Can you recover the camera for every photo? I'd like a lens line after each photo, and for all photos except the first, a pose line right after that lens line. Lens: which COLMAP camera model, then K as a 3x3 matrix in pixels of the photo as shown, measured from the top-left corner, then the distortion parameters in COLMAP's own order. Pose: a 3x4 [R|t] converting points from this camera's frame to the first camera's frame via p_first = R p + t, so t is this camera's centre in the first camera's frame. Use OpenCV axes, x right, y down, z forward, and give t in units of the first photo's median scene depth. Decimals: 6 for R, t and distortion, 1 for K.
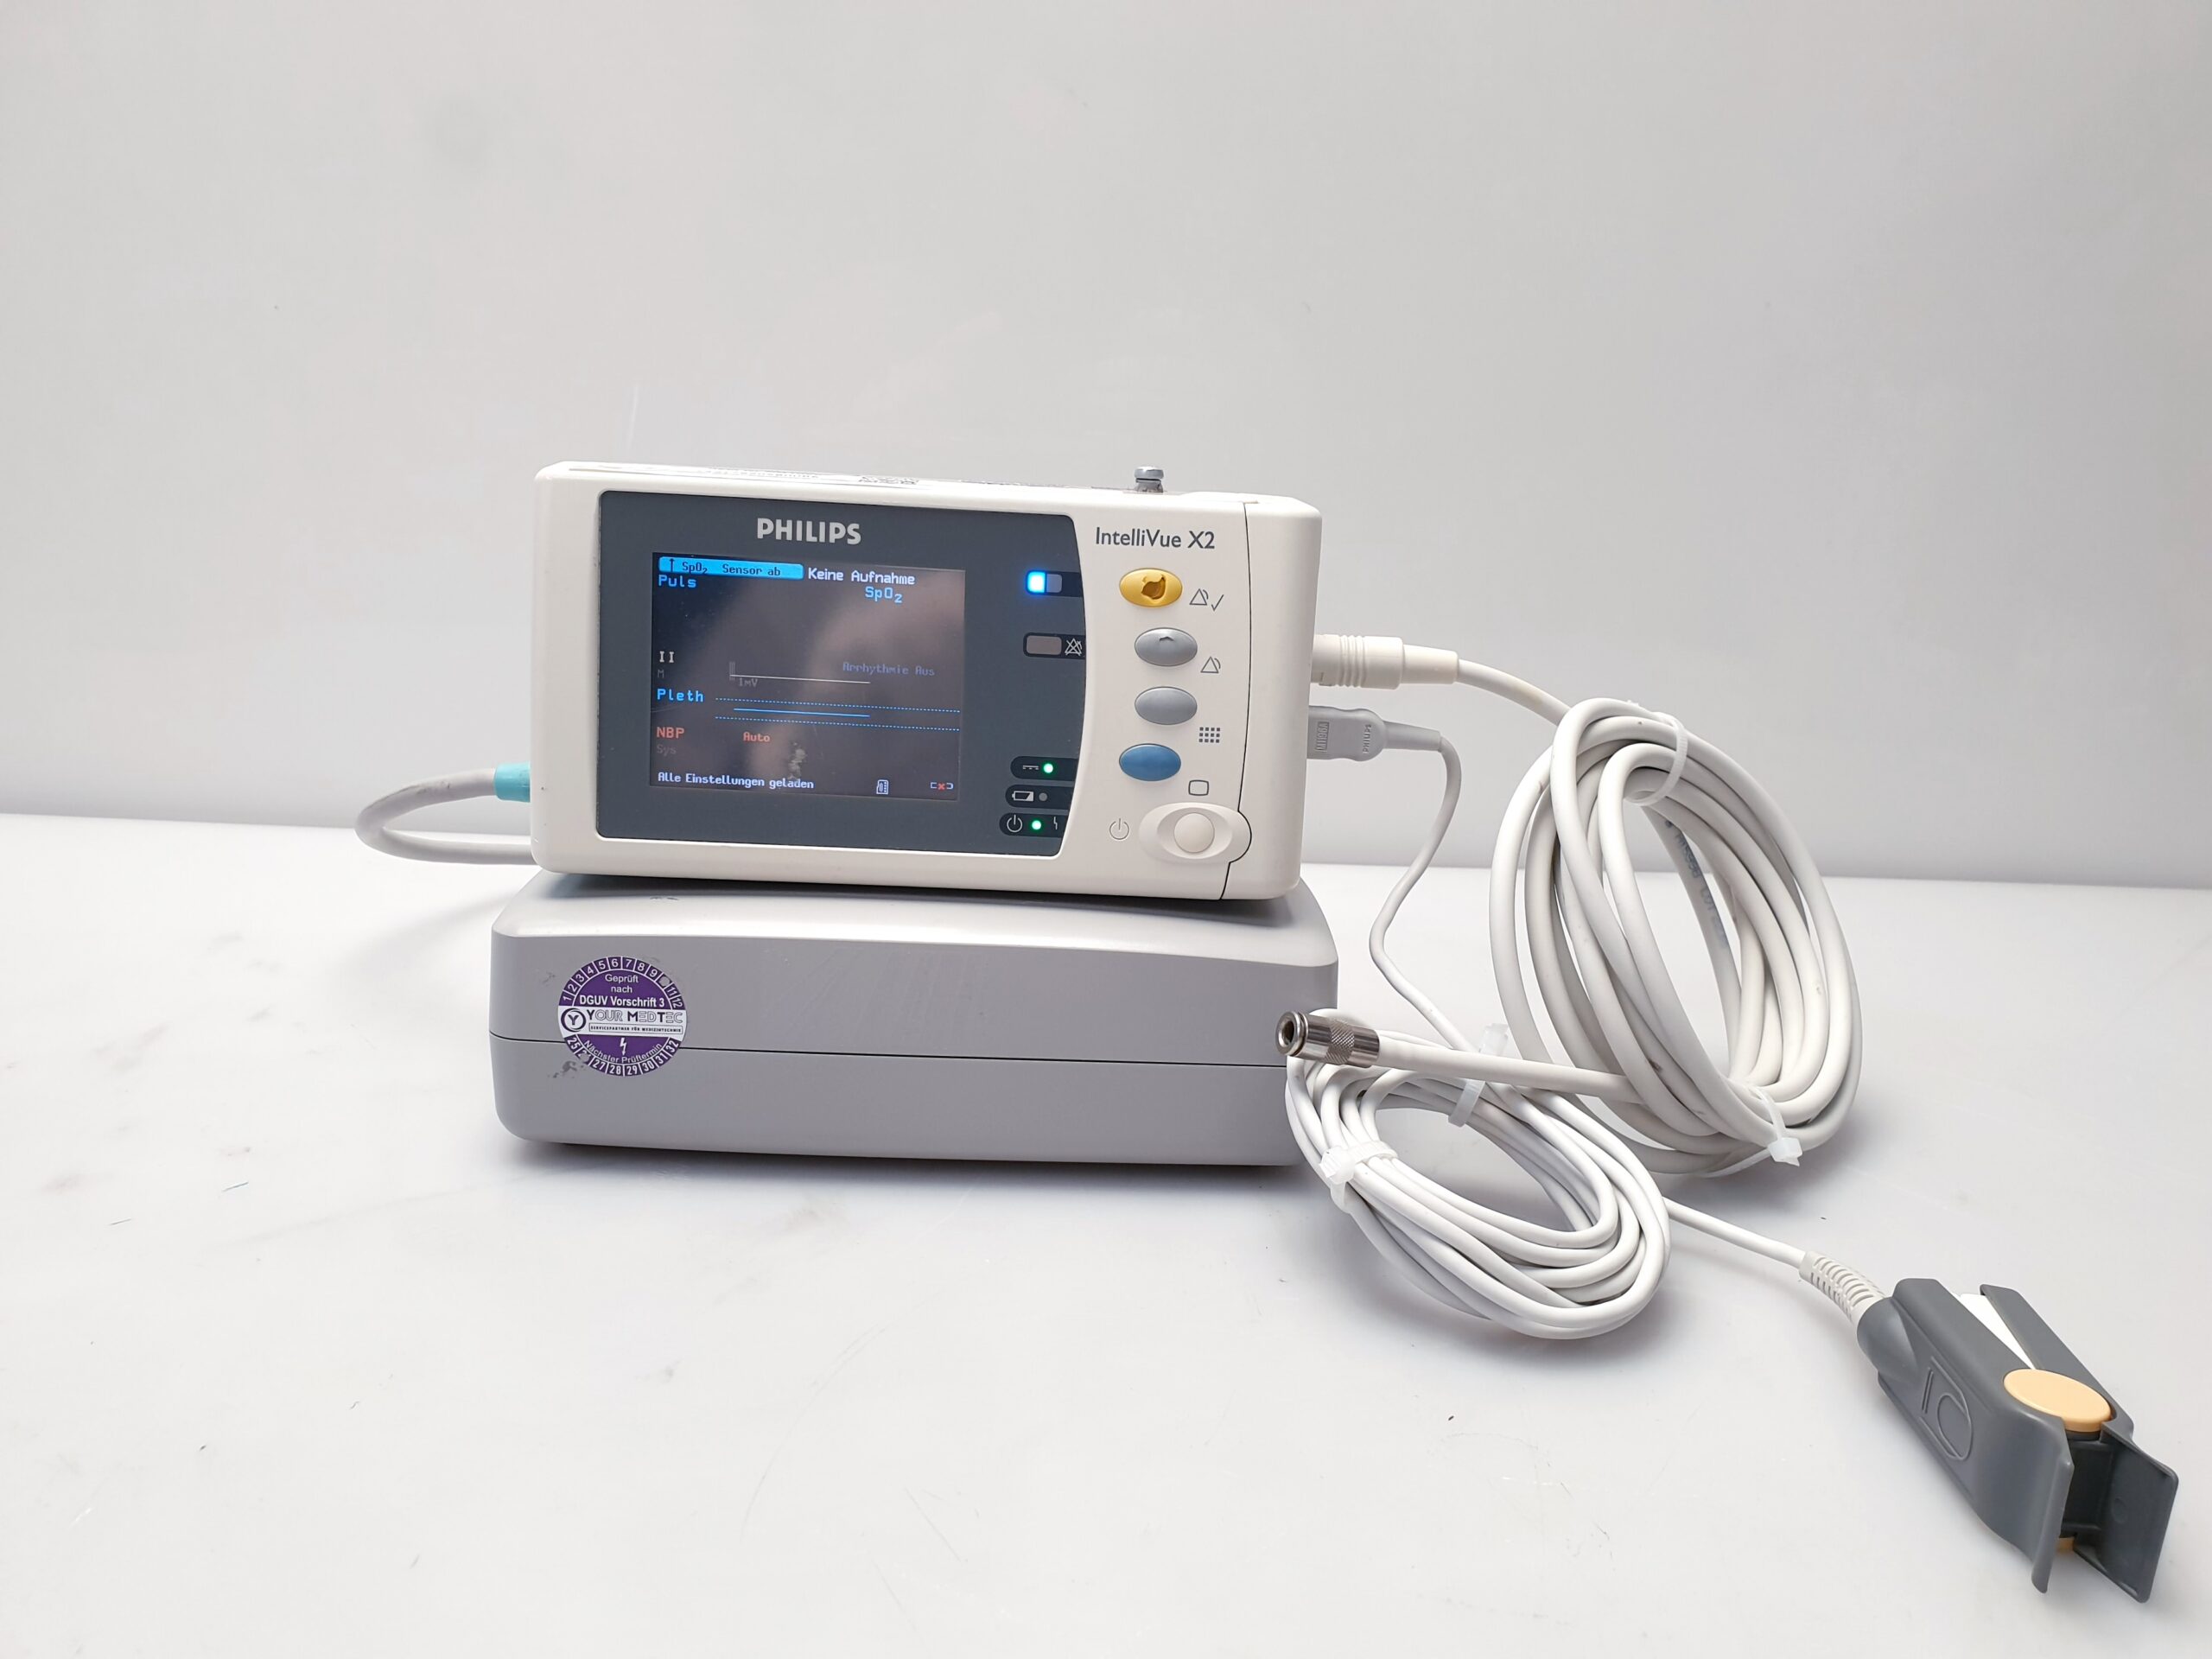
lens RADIAL K [[1750.6, 0, 1120.3], [0, 1750.6, 823.9], [0, 0, 1]] dist [0.031243, -0.018897]
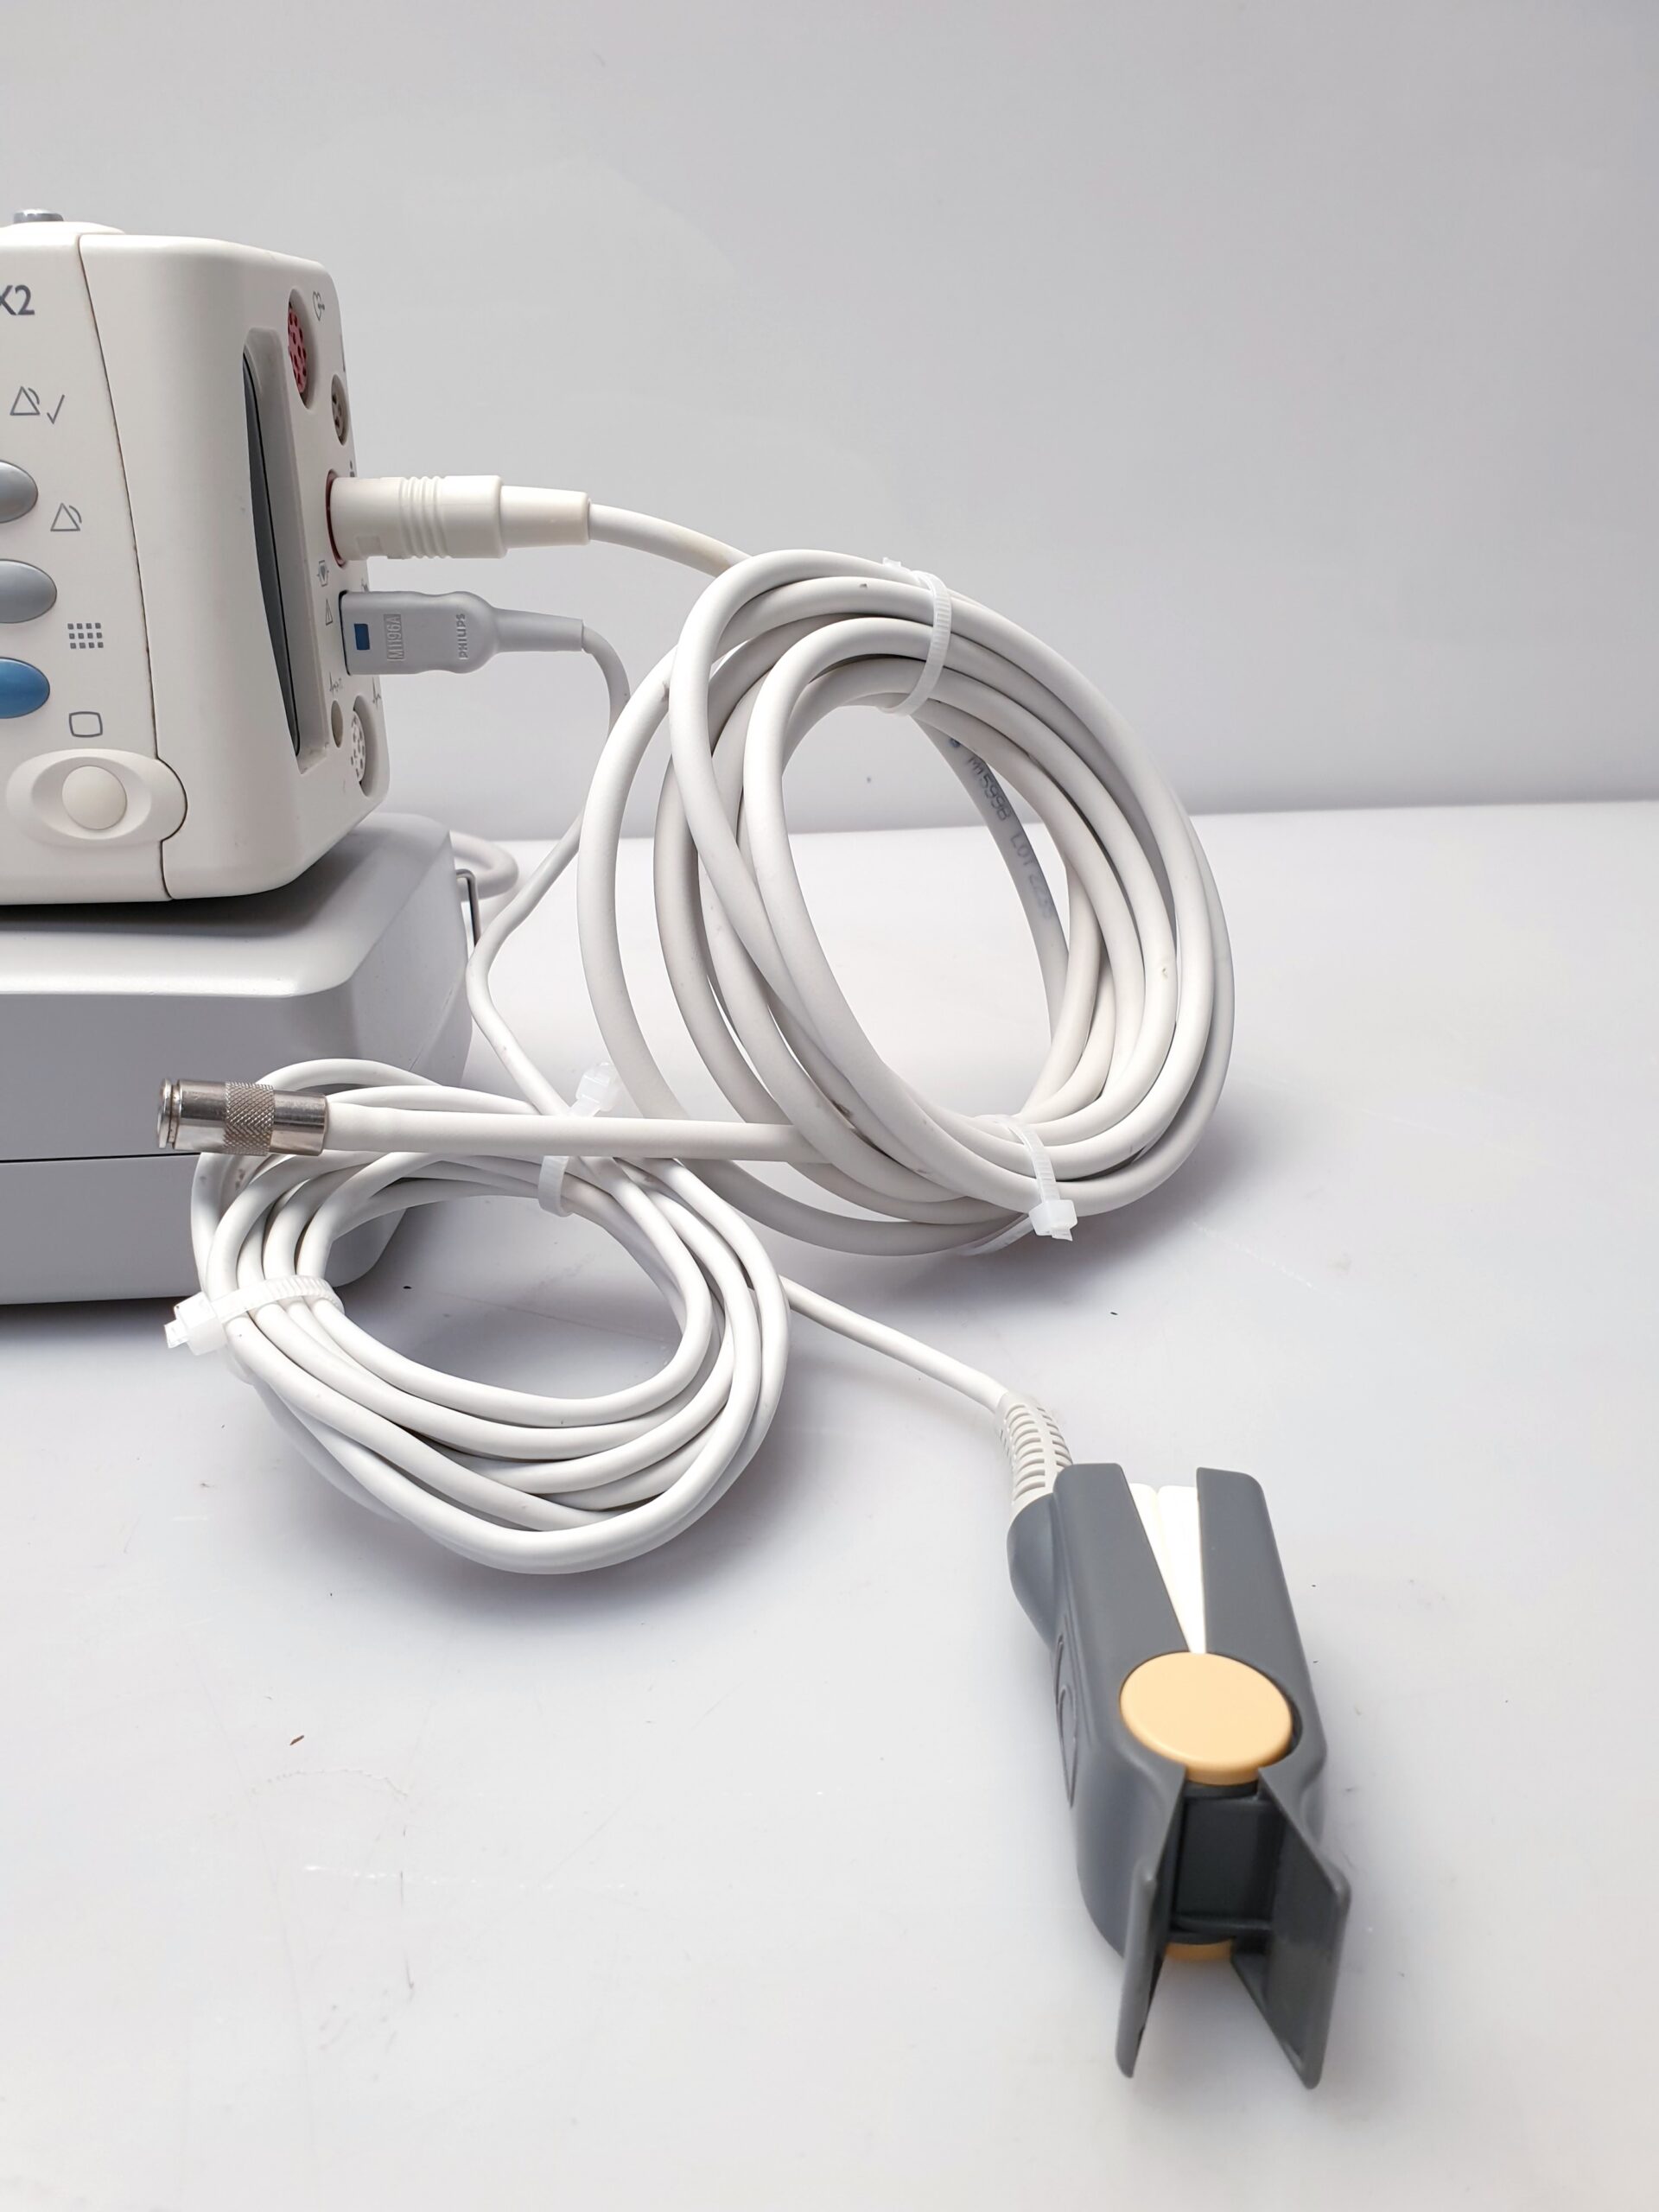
lens RADIAL K [[1750.6, 0, 809.0], [0, 1750.6, 1128.6], [0, 0, 1]] dist [0.031243, -0.018897]
pose [[0.997482, -0.058283, -0.040417, 0.323745], [0.064652, 0.981498, 0.180229, 0.025046], [0.029165, -0.182388, 0.982794, 0.354989]]
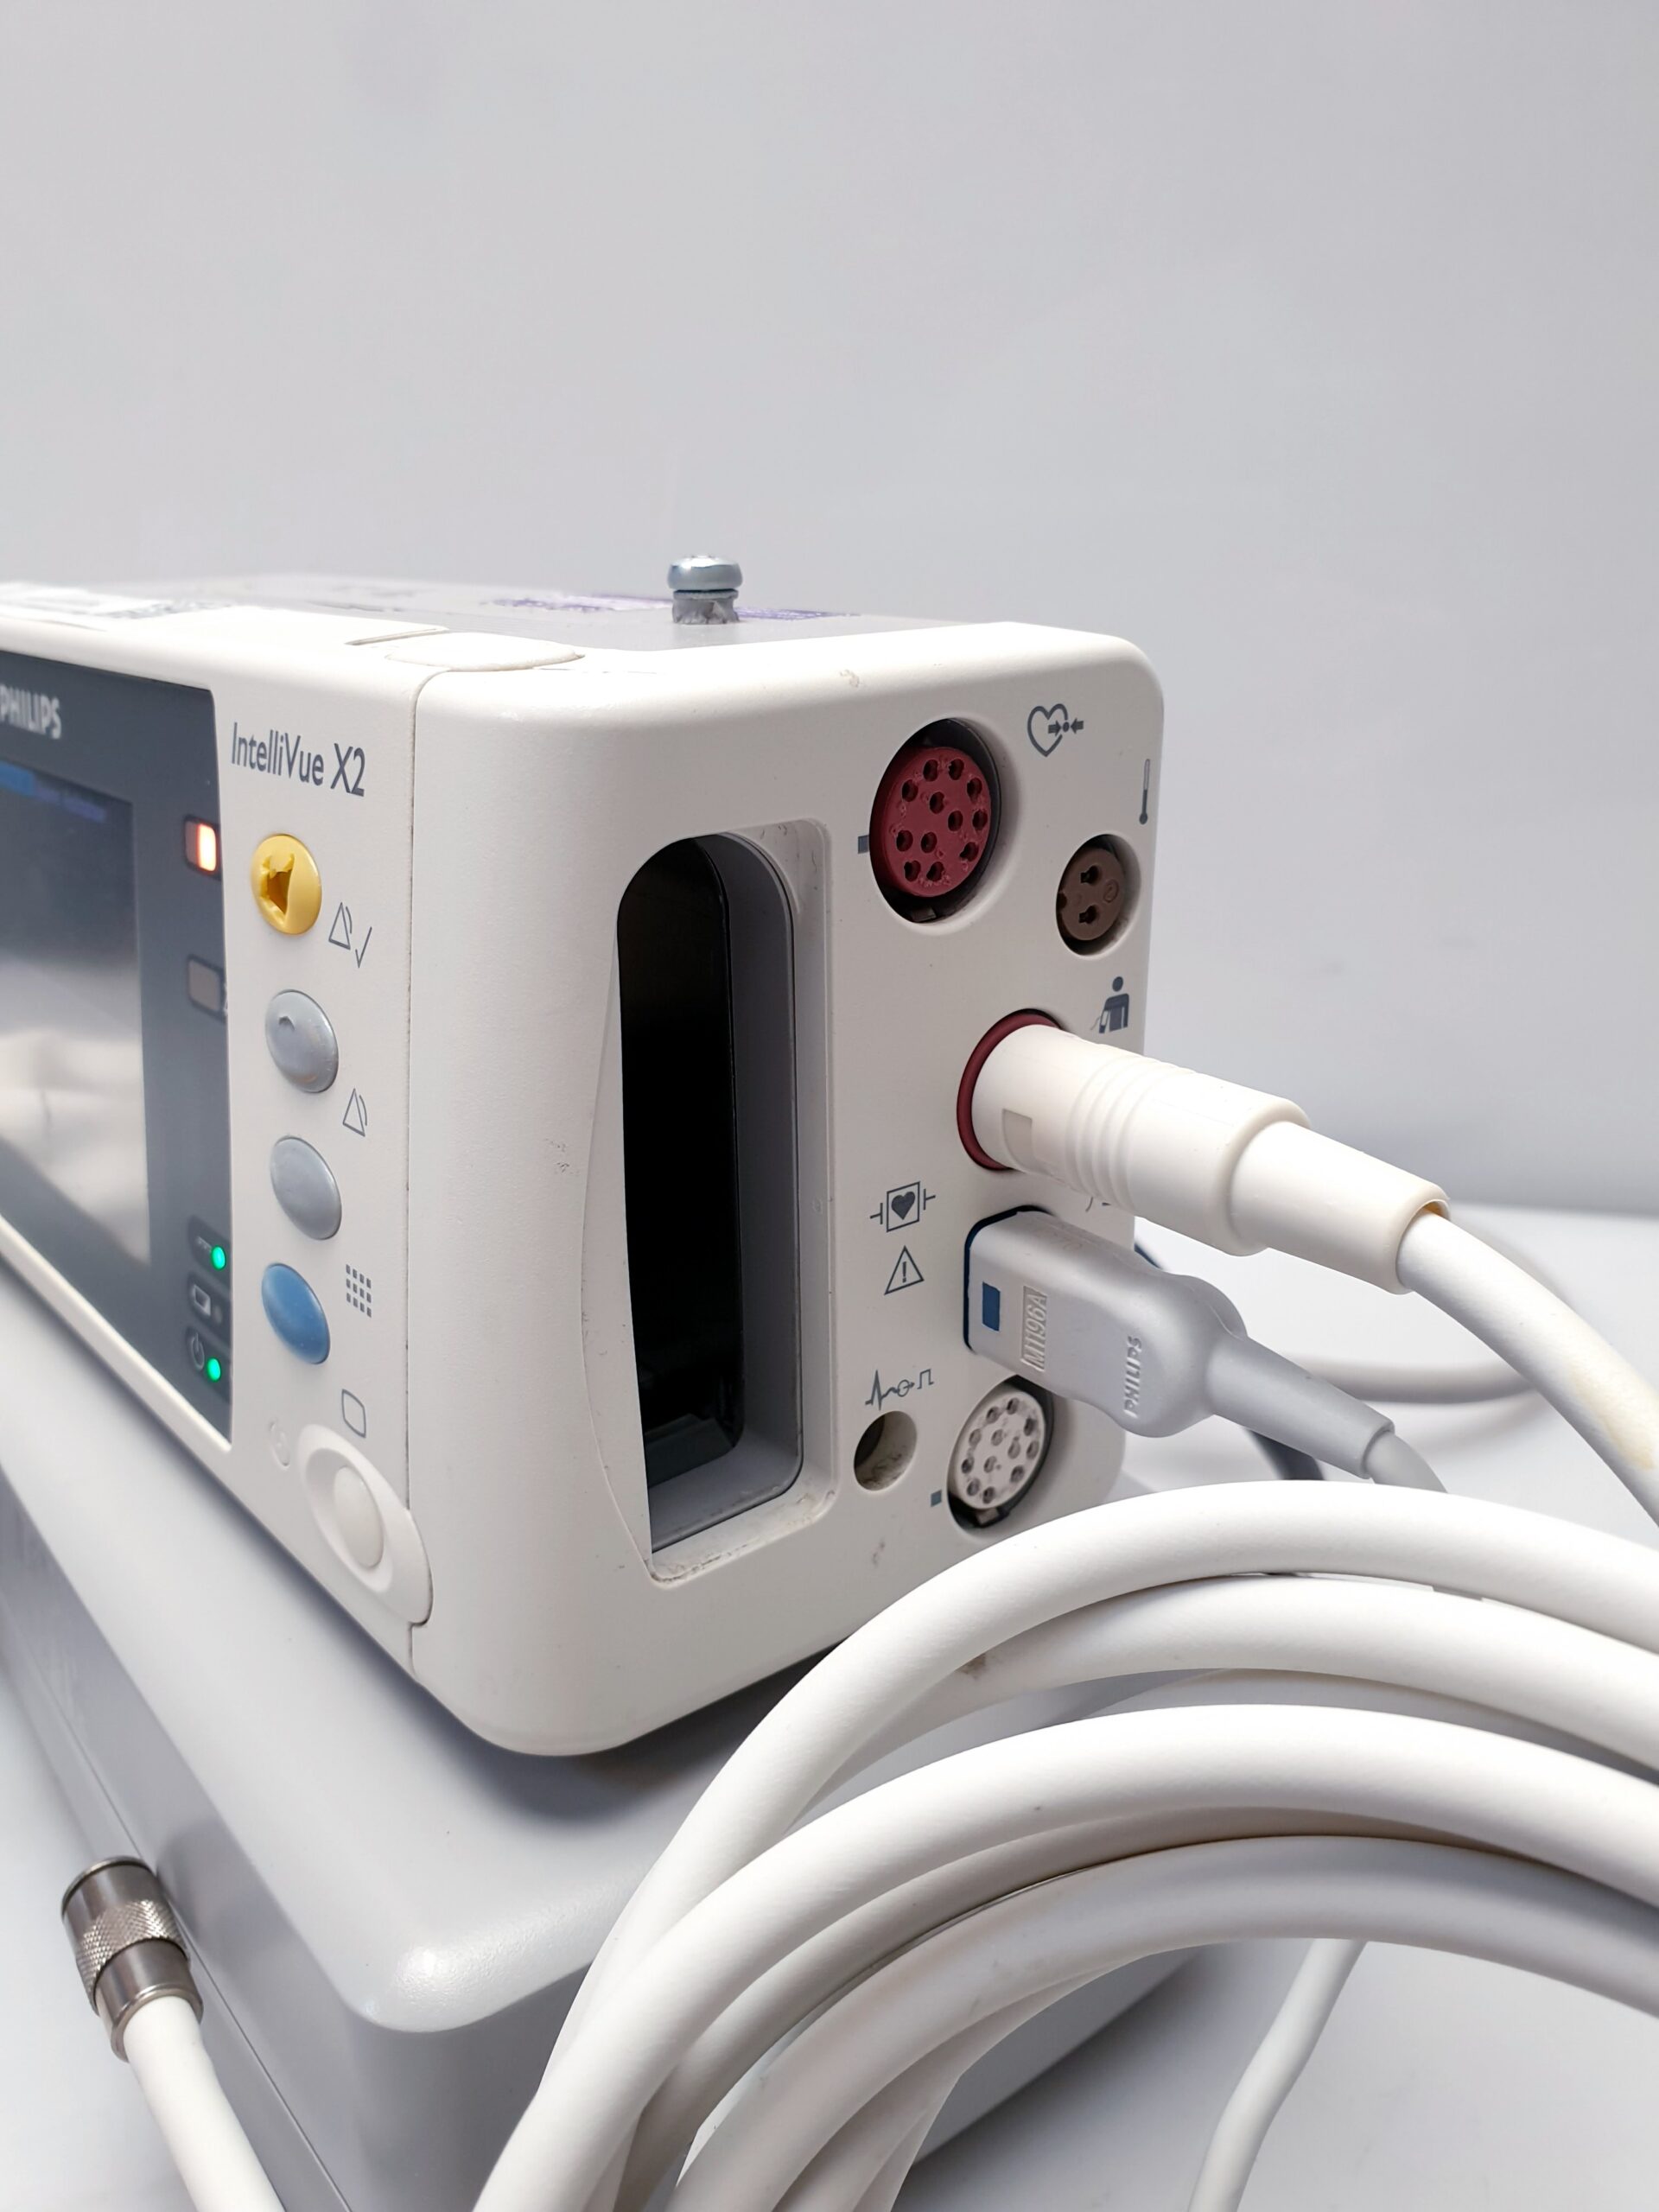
lens RADIAL K [[1750.6, 0, 831.0], [0, 1750.6, 1106.3], [0, 0, 1]] dist [0.031243, -0.018897]
pose [[0.612674, 0.204697, -0.763367, 0.392310], [-0.128526, 0.978825, 0.159318, -0.162618], [0.779815, 0.000502, 0.626010, 0.840919]]
